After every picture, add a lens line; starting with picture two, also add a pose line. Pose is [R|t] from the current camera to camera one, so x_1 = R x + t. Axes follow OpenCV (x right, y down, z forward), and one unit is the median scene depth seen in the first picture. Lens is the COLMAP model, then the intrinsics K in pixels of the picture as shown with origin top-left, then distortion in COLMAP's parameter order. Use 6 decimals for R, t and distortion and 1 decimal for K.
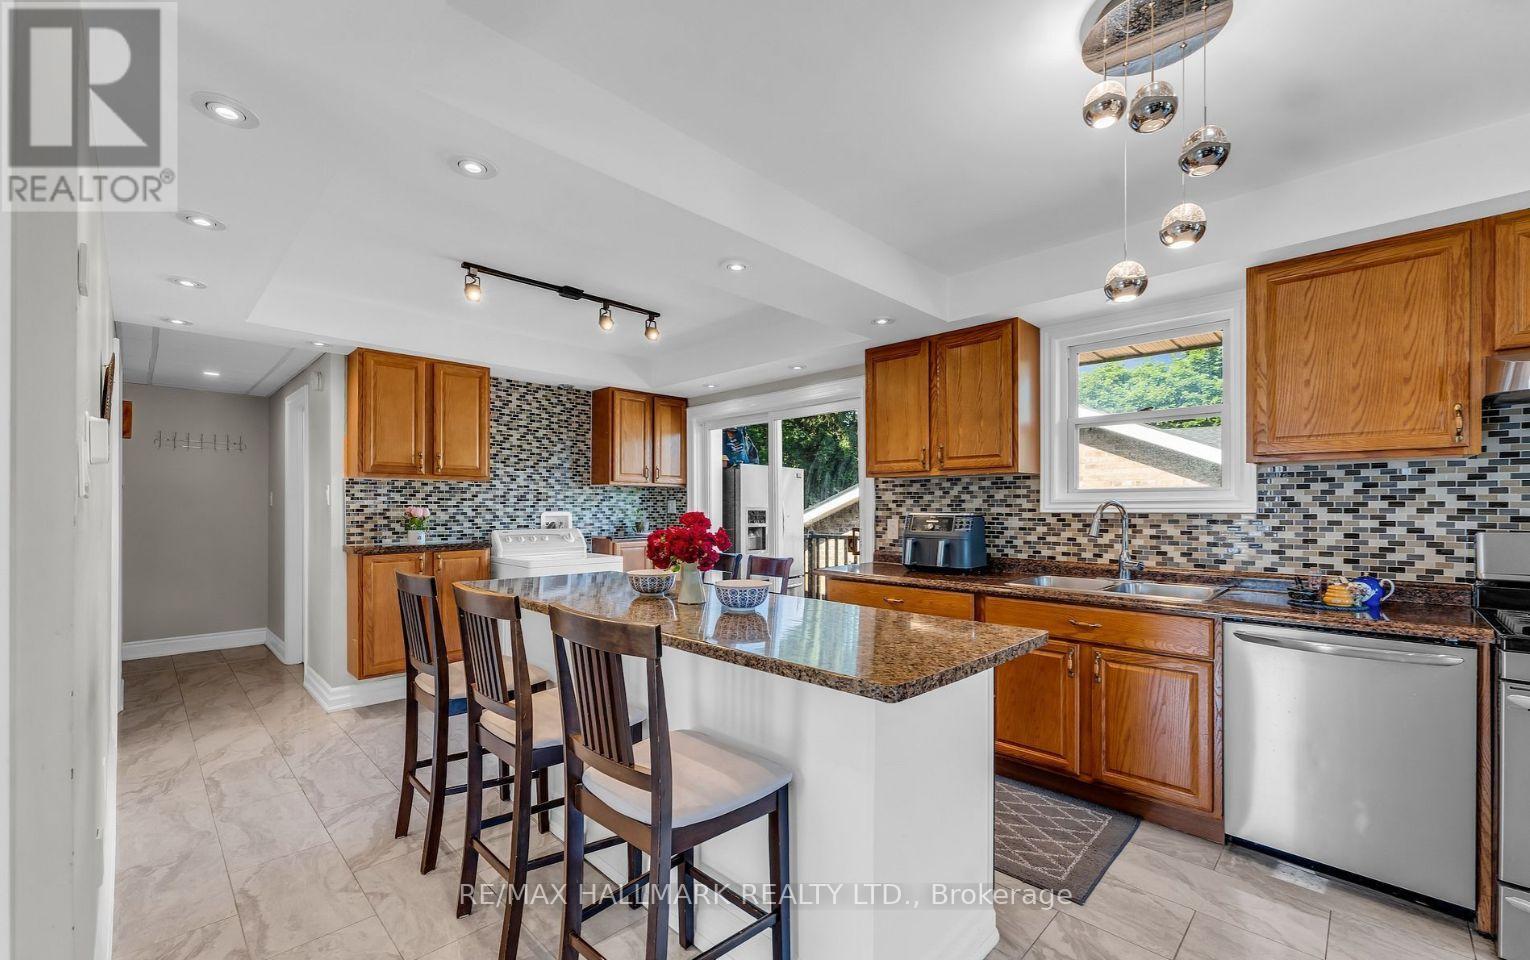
lens RADIAL K [[625.3, 0, 766.6], [0, 625.3, 506.4], [0, 0, 1]] dist [0.000604, 0.000412]
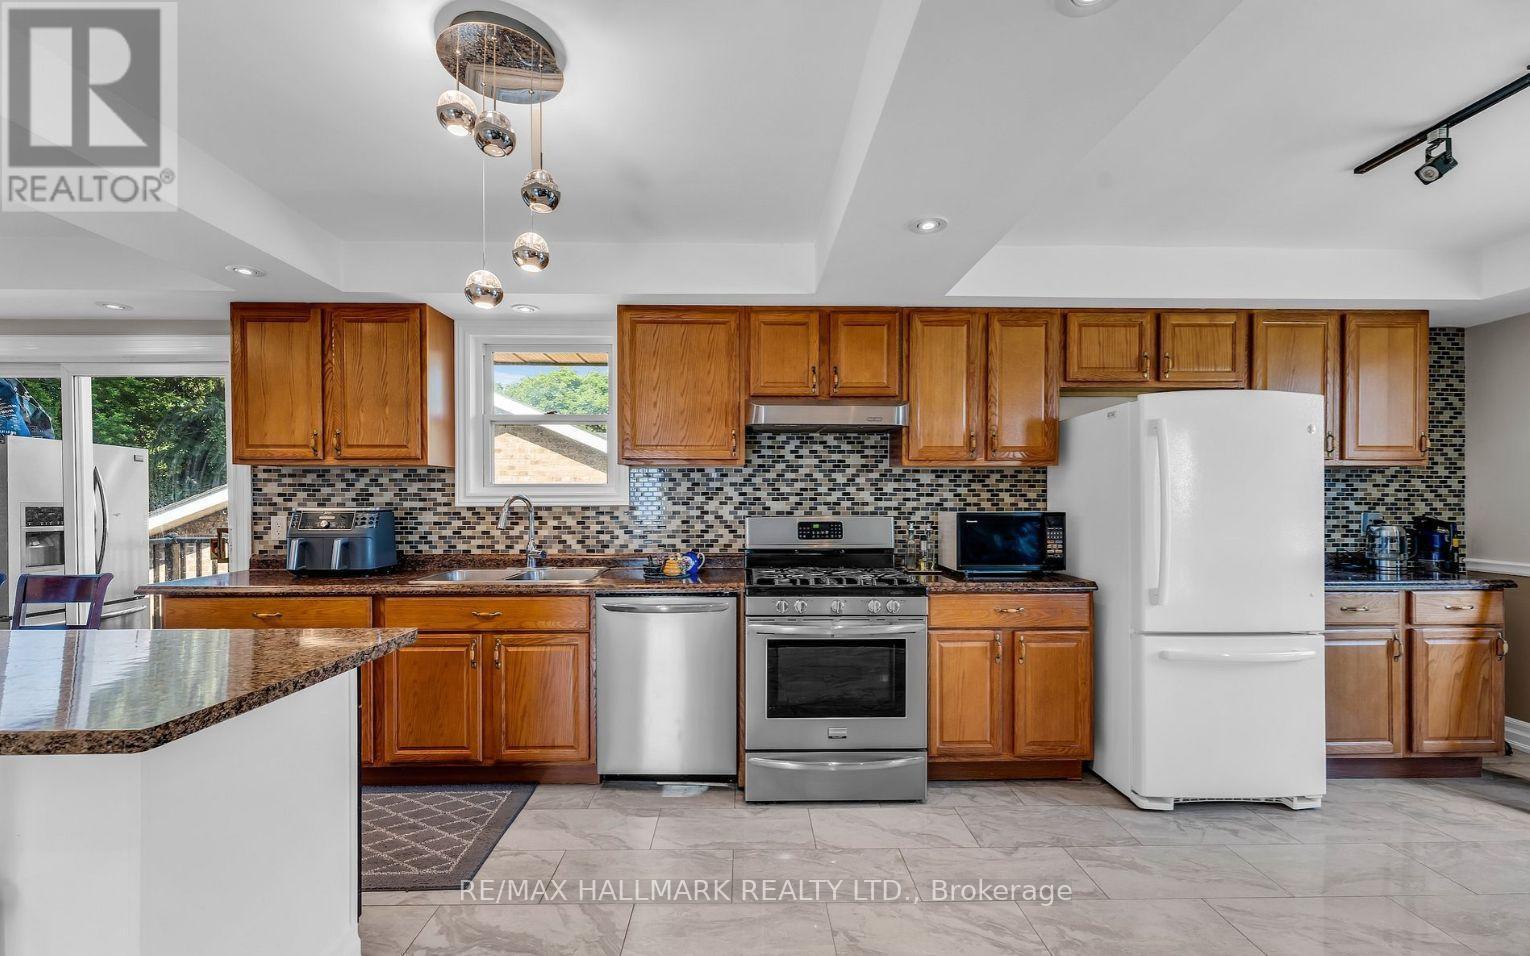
lens RADIAL K [[626.0, 0, 761.5], [0, 626.0, 502.0], [0, 0, 1]] dist [0.000457, 0.000027]
pose [[0.697814, -0.003460, 0.716271, 0.079873], [0.001044, 0.999992, 0.003814, -0.000769], [-0.716279, -0.001914, 0.697812, -0.047055]]
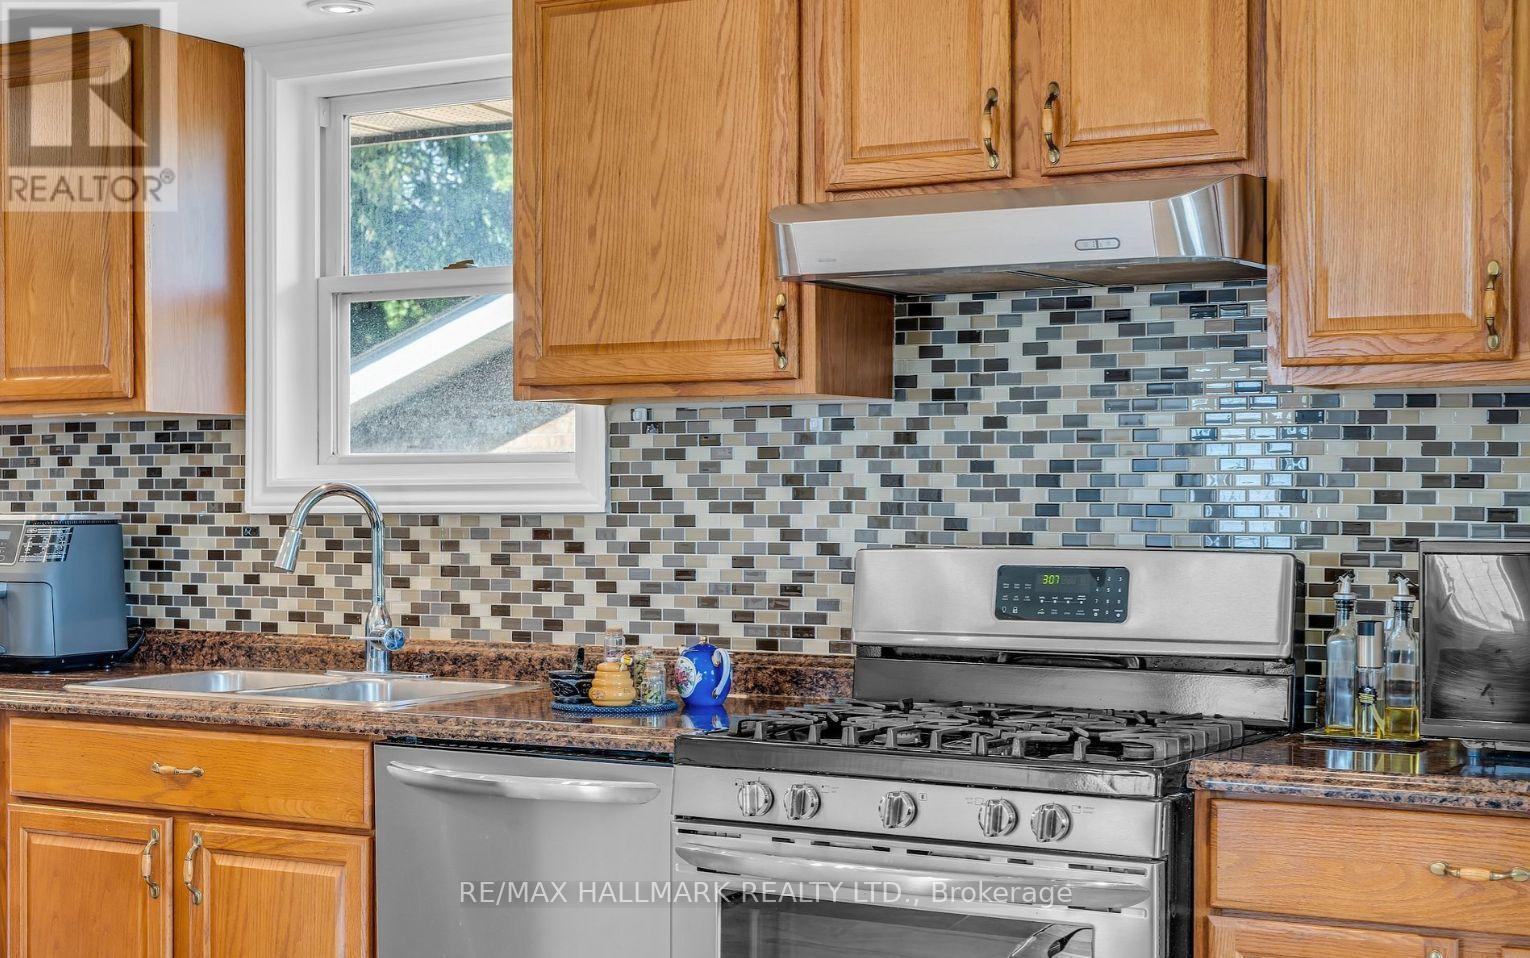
lens RADIAL K [[2288.4, 0, 767.6], [0, 2288.4, 508.4], [0, 0, 1]] dist [0.001219, 0.004509]
pose [[0.969134, 0.002944, 0.246517, 0.484816], [-0.003147, 0.999995, 0.000426, 0.006168], [-0.246515, -0.001189, 0.969138, -0.586831]]
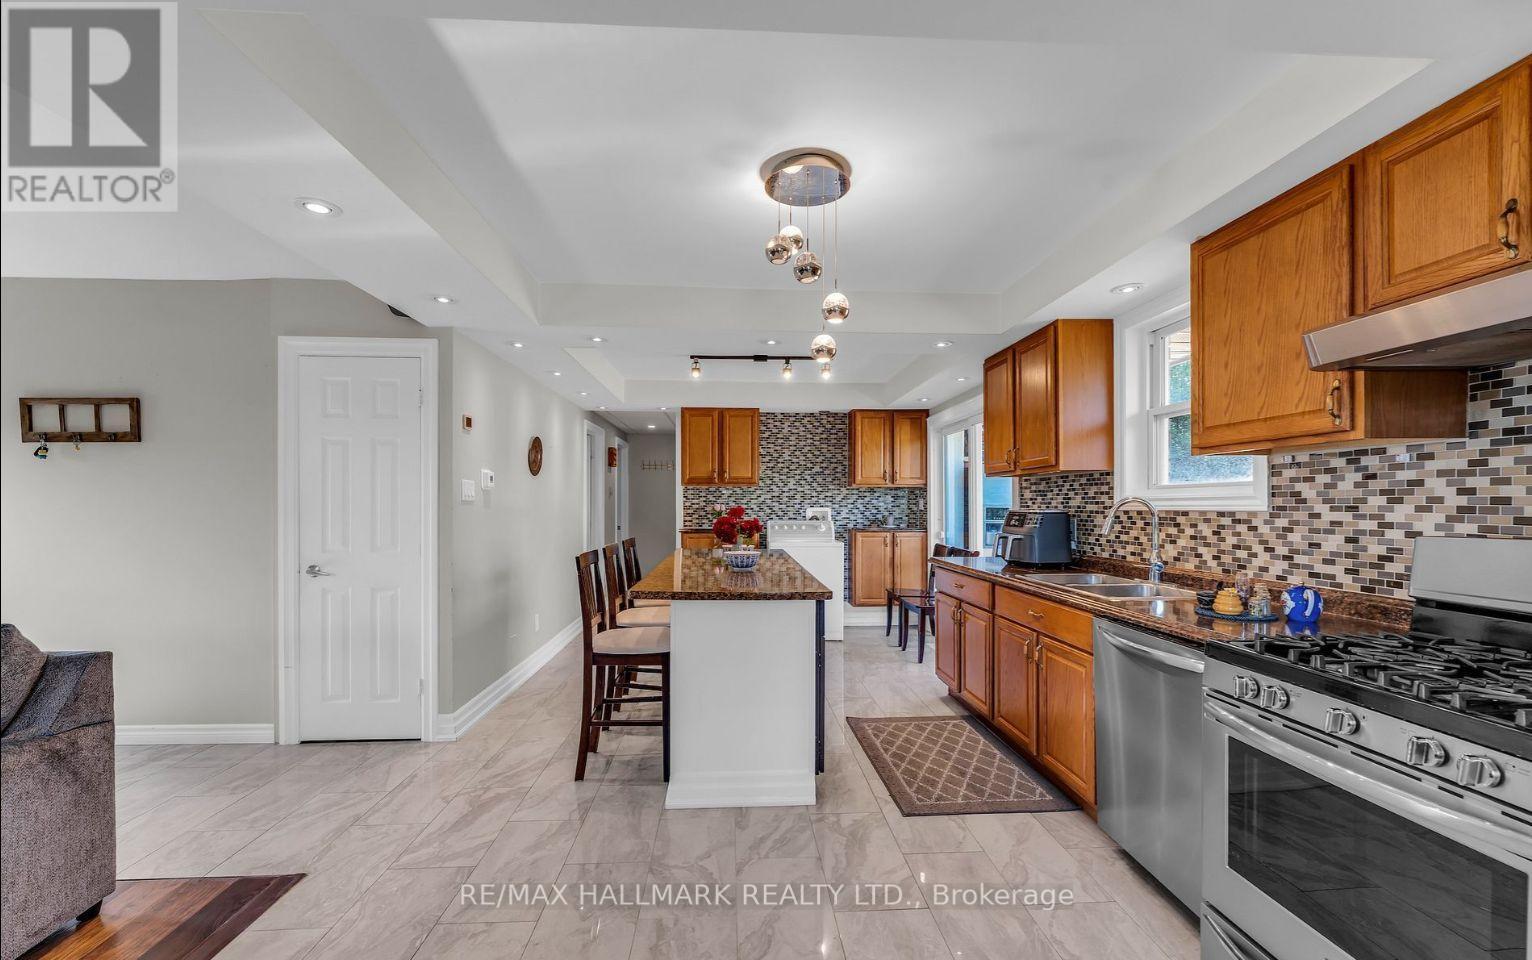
lens RADIAL K [[623.6, 0, 756.1], [0, 623.6, 509.5], [0, 0, 1]] dist [-0.002814, -0.000464]
pose [[0.731034, 0.005931, -0.682316, 0.834512], [-0.000004, 0.999962, 0.008688, 0.001004], [0.682341, -0.006348, 0.731006, -0.095351]]
